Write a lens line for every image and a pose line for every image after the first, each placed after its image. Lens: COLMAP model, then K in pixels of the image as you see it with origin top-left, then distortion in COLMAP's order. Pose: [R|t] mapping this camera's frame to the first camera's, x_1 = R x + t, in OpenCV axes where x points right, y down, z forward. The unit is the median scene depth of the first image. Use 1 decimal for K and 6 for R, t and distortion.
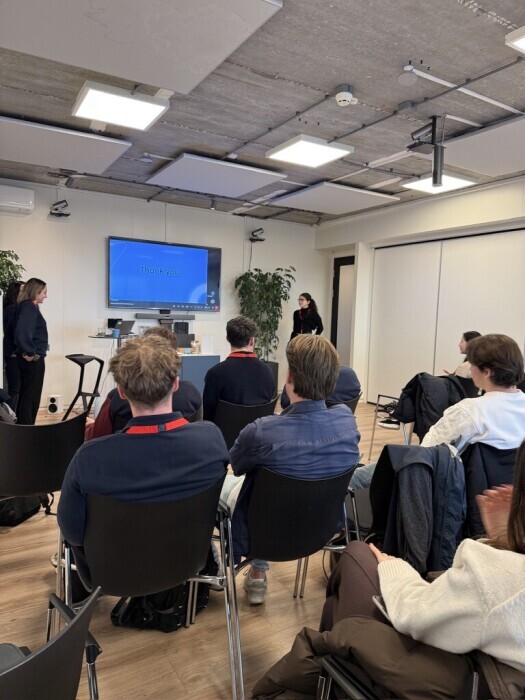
lens RADIAL K [[492.6, 0, 259.1], [0, 492.6, 350.0], [0, 0, 1]] dist [0.079605, -0.108934]
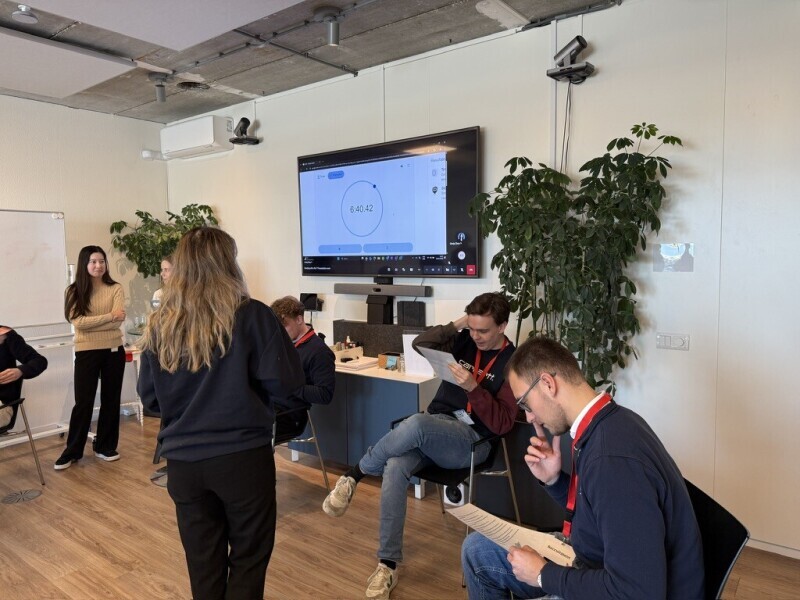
lens RADIAL K [[569.1, 0, 397.2], [0, 569.1, 301.3], [0, 0, 1]] dist [0.049616, -0.052399]
pose [[0.372069, 0.039558, -0.927362, 0.511447], [-0.043615, 0.998733, 0.025104, -0.100084], [0.927180, 0.031106, 0.373323, 1.121740]]
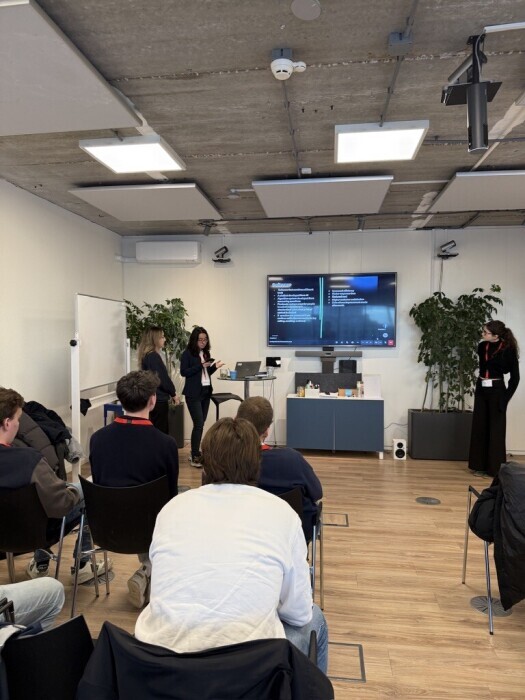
lens RADIAL K [[493.1, 0, 259.0], [0, 493.1, 353.4], [0, 0, 1]] dist [0.075474, -0.101833]
pose [[0.783538, -0.003169, -0.621336, 0.390432], [-0.024191, 0.999073, -0.035601, -0.046353], [0.620873, 0.042926, 0.782735, 0.289927]]
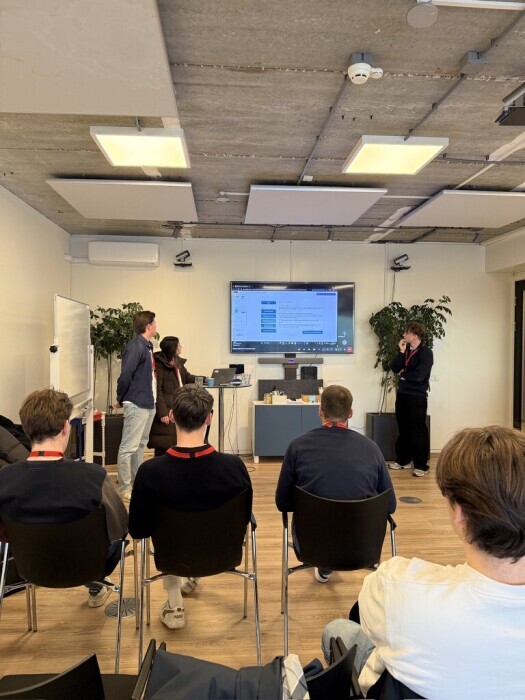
lens RADIAL K [[491.0, 0, 259.9], [0, 491.0, 352.1], [0, 0, 1]] dist [0.080617, -0.101735]
pose [[0.896633, -0.016386, -0.442470, 0.233766], [-0.011090, 0.998170, -0.059439, -0.039975], [0.442635, 0.058202, 0.894811, 0.213055]]
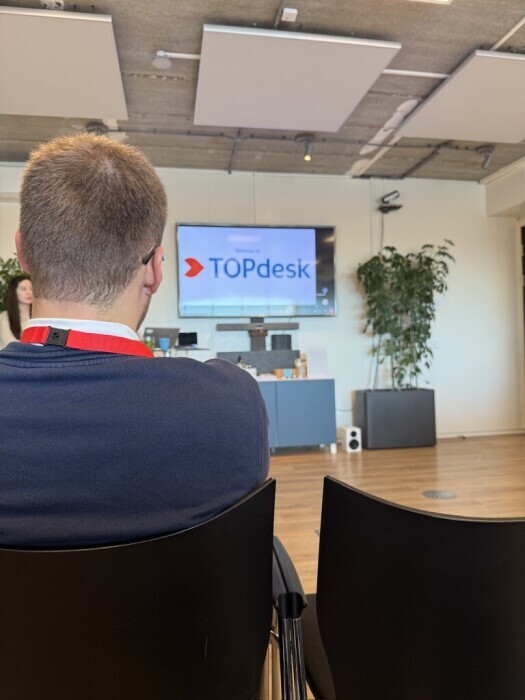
lens RADIAL K [[504.1, 0, 258.6], [0, 504.1, 344.0], [0, 0, 1]] dist [0.035801, -0.050110]
pose [[0.934961, -0.055555, -0.350373, 0.091848], [0.024194, 0.995348, -0.093260, 0.036558], [0.353924, 0.078718, 0.931956, 0.457218]]
